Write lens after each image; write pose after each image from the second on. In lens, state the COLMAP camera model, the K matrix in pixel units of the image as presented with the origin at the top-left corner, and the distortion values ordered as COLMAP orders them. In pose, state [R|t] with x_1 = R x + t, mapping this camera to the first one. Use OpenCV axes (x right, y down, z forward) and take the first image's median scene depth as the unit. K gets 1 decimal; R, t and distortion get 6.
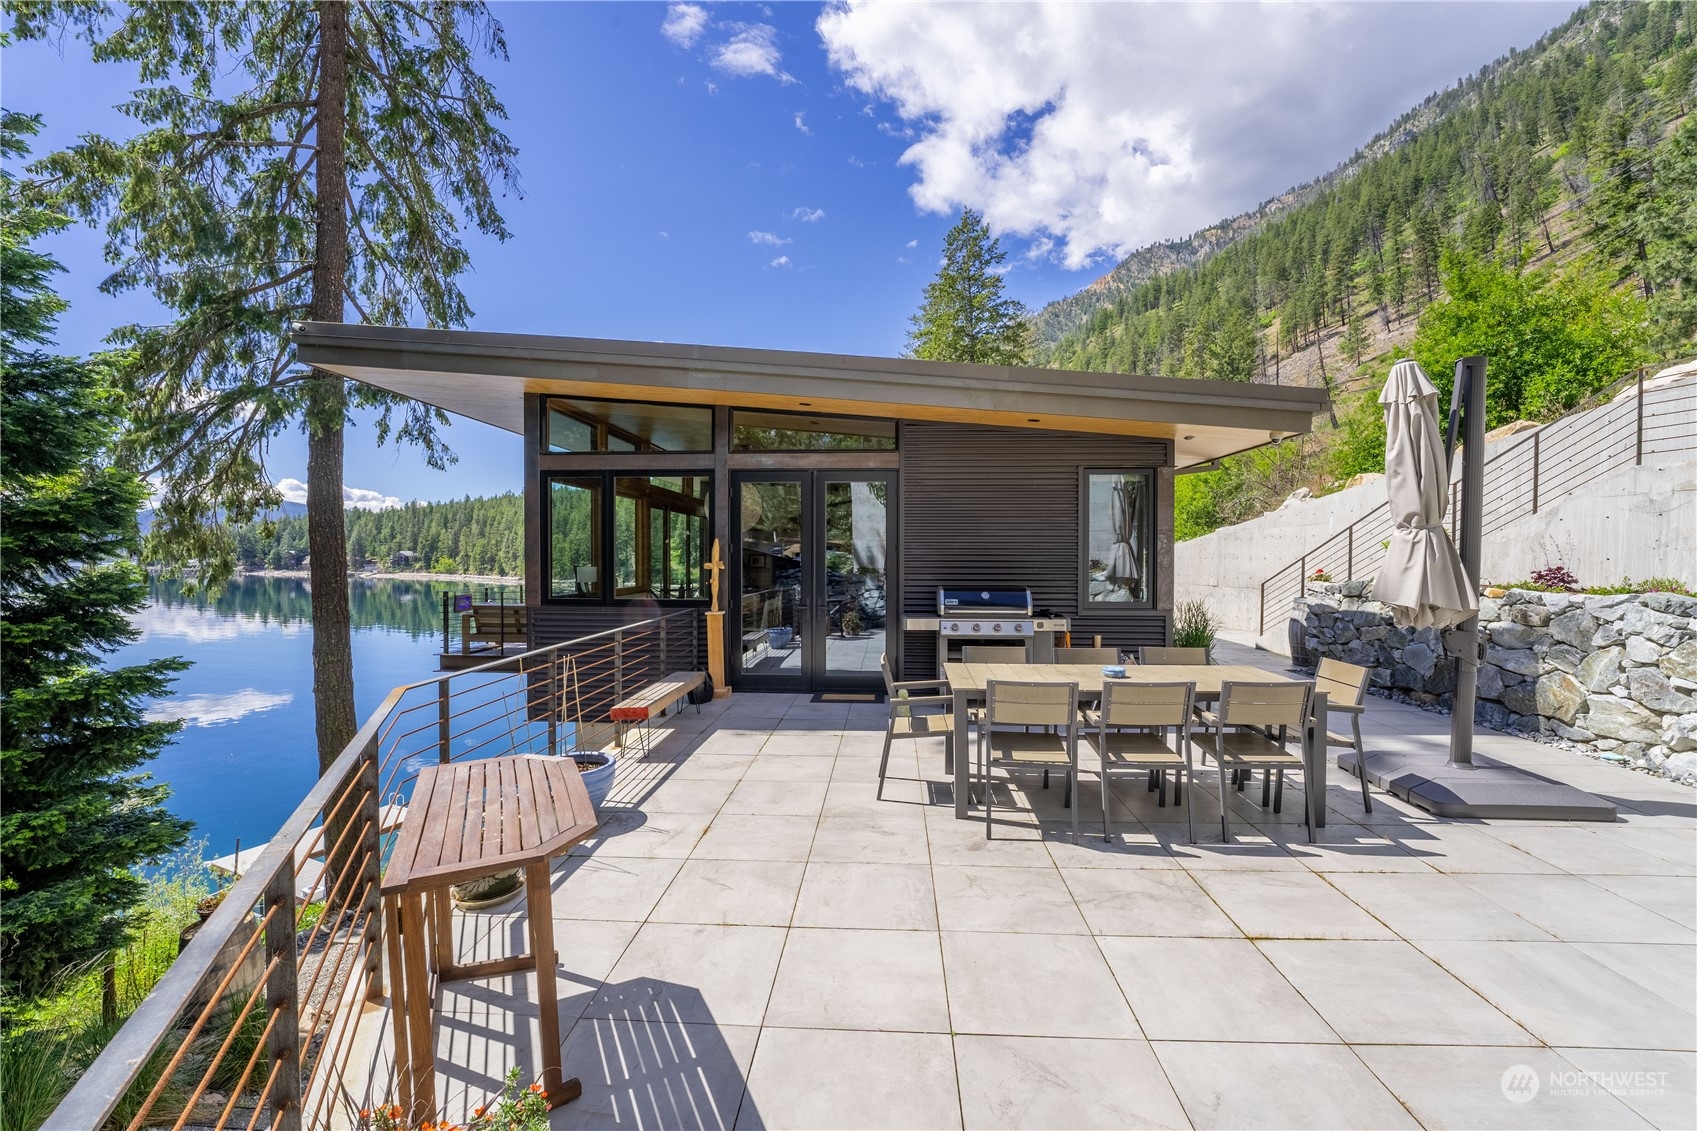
lens RADIAL K [[692.8, 0, 844.4], [0, 692.8, 567.9], [0, 0, 1]] dist [-0.034362, 0.005439]
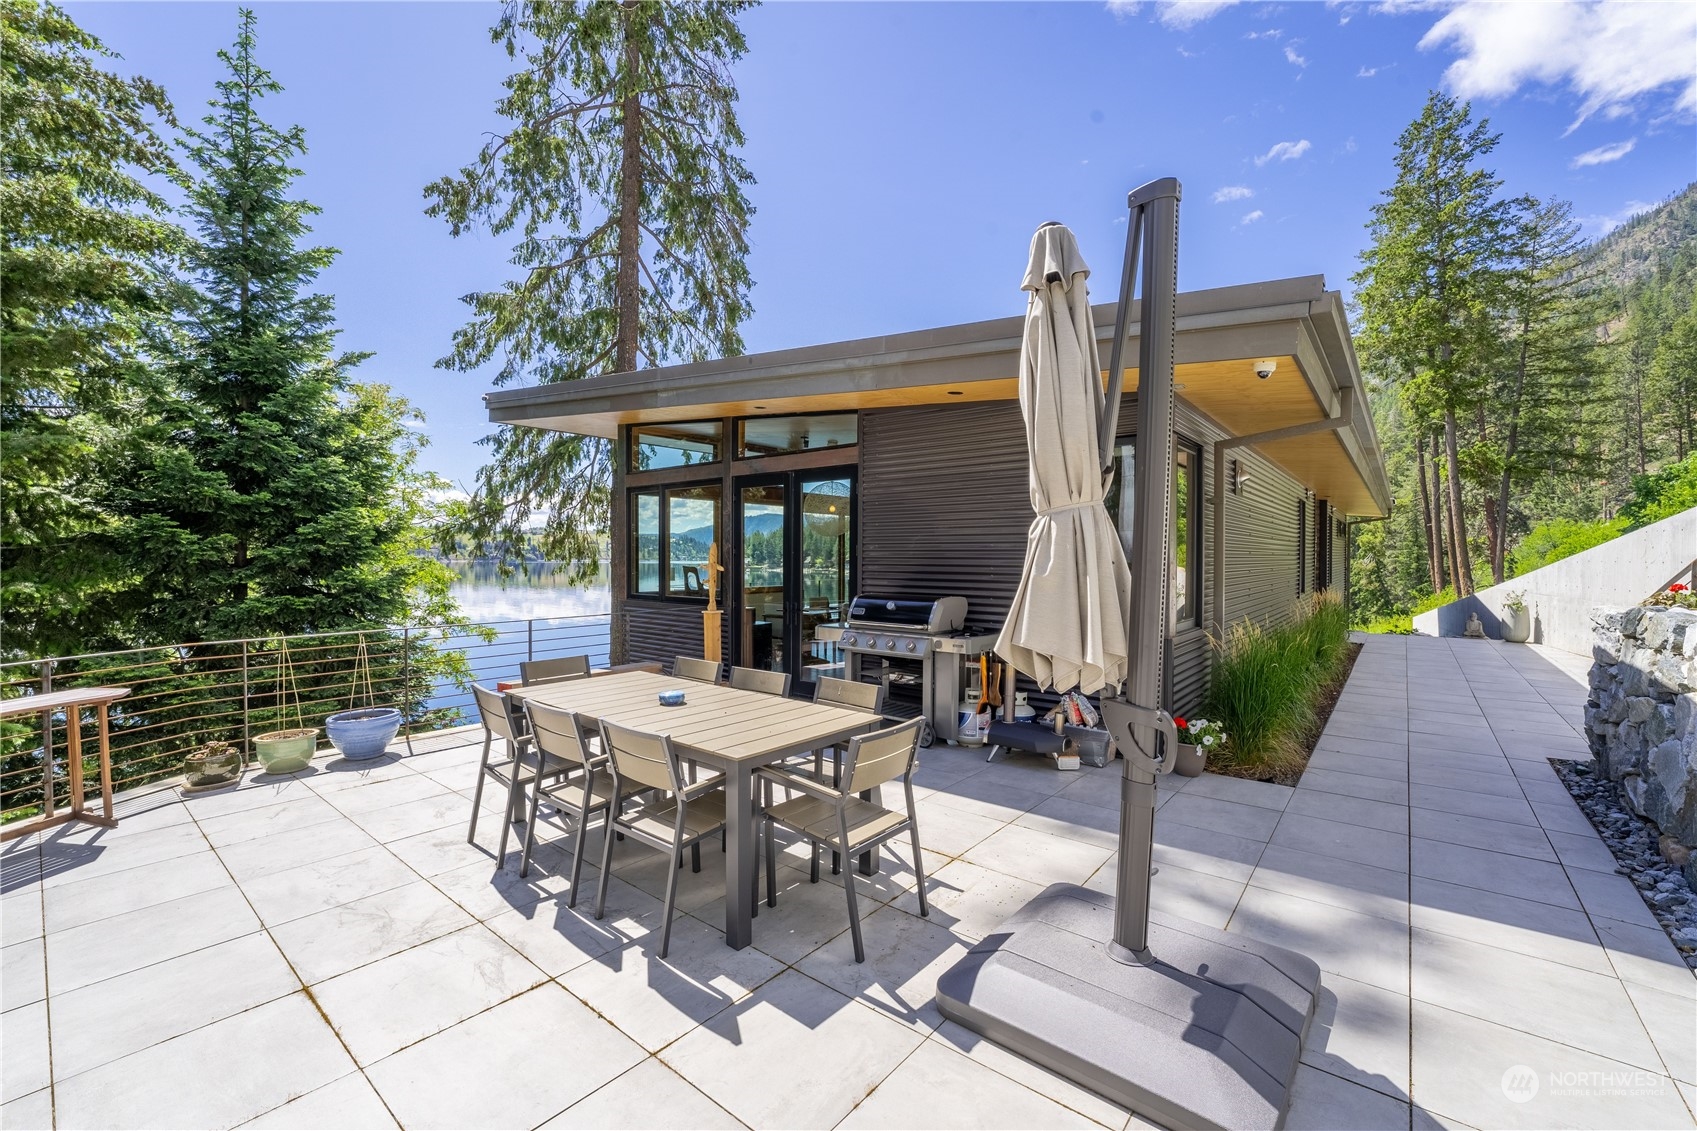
lens RADIAL K [[692.8, 0, 844.4], [0, 692.8, 567.9], [0, 0, 1]] dist [-0.034362, 0.005439]
pose [[0.814174, 0.008311, -0.580561, 0.579632], [-0.008821, 0.999959, 0.001944, -0.006520], [0.580553, 0.003538, 0.814215, 0.236382]]
